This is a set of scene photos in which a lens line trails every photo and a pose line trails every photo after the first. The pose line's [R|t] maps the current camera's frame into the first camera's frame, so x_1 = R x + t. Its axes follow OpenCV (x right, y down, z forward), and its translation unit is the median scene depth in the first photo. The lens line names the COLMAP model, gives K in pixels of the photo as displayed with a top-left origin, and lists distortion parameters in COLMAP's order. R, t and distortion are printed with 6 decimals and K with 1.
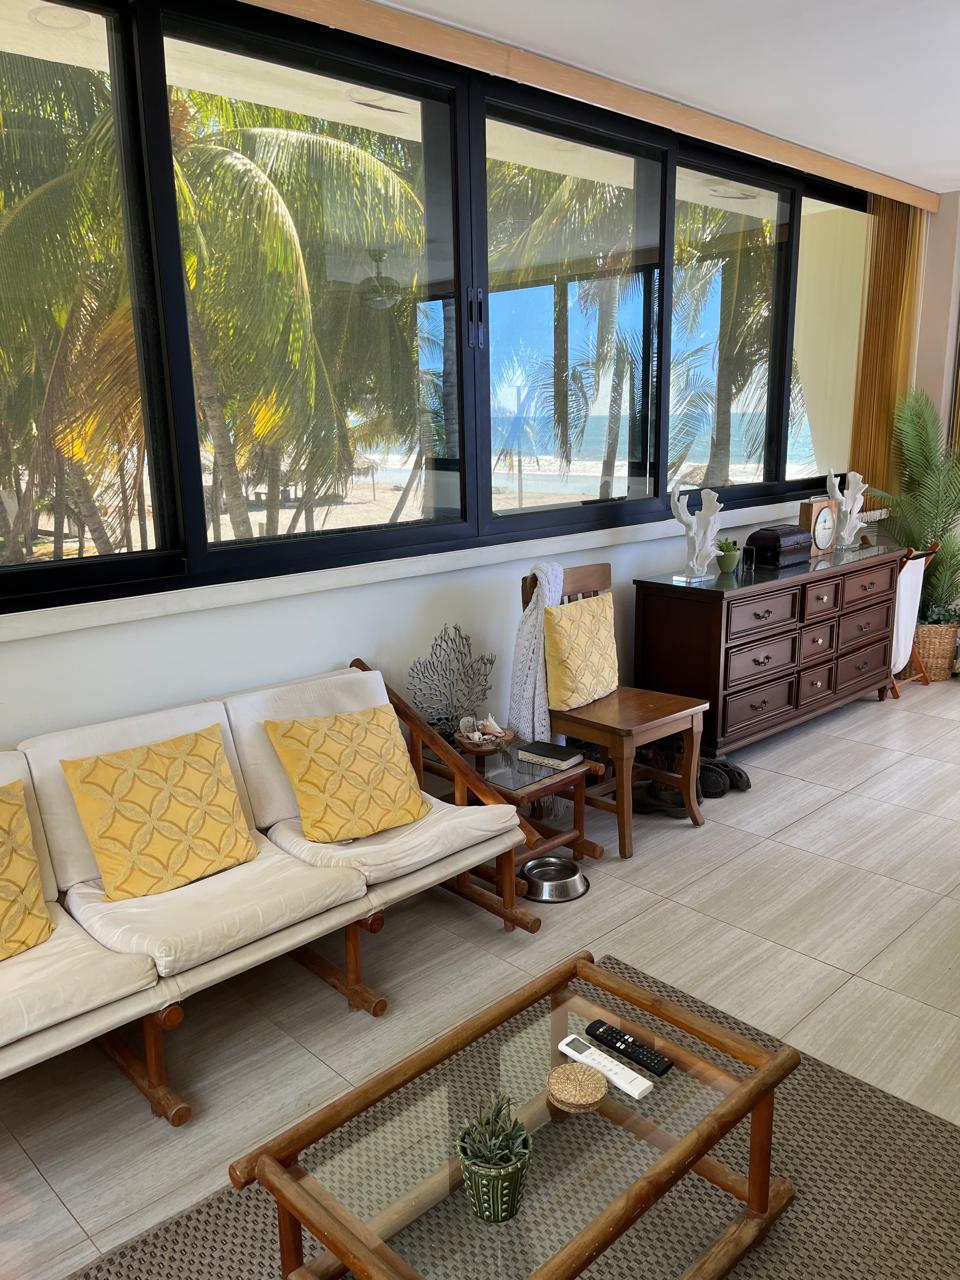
lens RADIAL K [[964.1, 0, 481.4], [0, 964.1, 647.1], [0, 0, 1]] dist [0.007357, 0.002642]
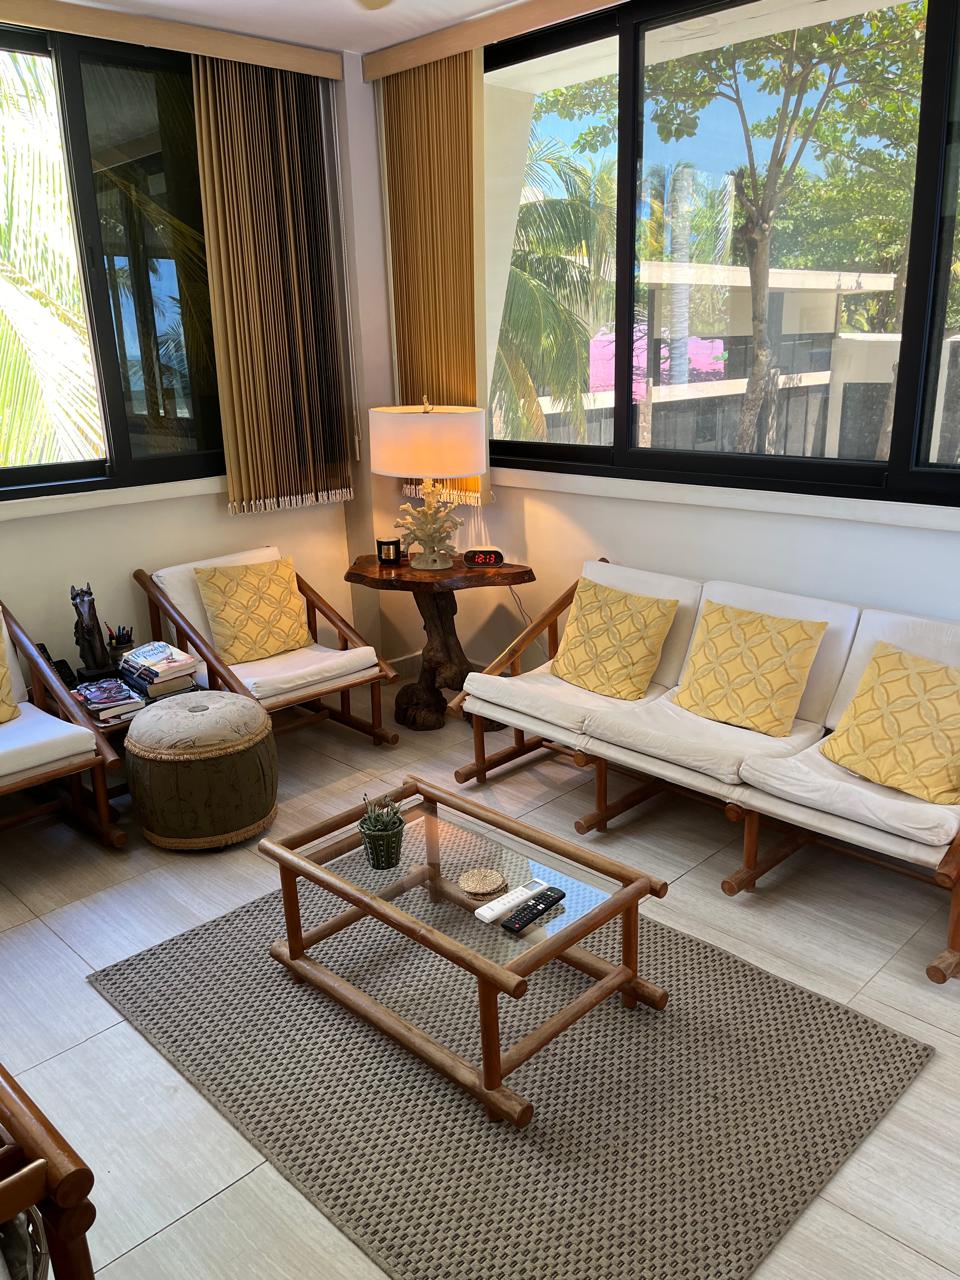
lens RADIAL K [[964.1, 0, 479.2], [0, 964.1, 639.1], [0, 0, 1]] dist [0.007357, 0.002642]
pose [[0.028816, 0.313780, -0.949058, 0.794166], [-0.202971, 0.931510, 0.301815, -0.160917], [0.978761, 0.183934, 0.090531, 0.522291]]
